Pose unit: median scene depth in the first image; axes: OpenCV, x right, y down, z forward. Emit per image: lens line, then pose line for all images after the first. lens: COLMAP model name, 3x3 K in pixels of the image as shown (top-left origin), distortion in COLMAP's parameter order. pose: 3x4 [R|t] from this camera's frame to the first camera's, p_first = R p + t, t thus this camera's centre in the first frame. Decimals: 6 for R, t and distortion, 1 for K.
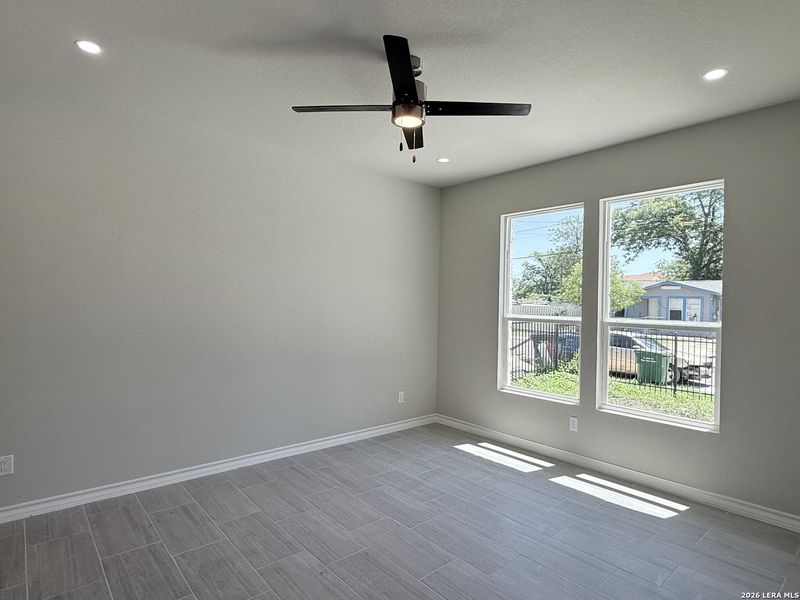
lens RADIAL K [[422.1, 0, 400.0], [0, 422.1, 300.0], [0, 0, 1]] dist [0.003195, 0.000118]
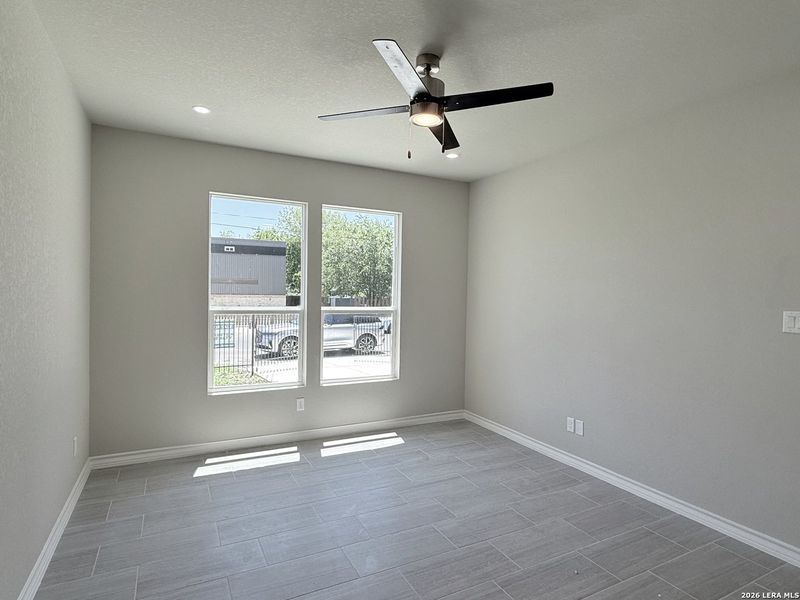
lens RADIAL K [[422.1, 0, 400.0], [0, 422.1, 300.0], [0, 0, 1]] dist [0.003195, 0.000118]
pose [[0.285095, -0.027081, 0.958117, -0.564235], [-0.014276, 0.999370, 0.032495, -0.017091], [-0.958393, -0.022943, 0.284529, 0.452213]]
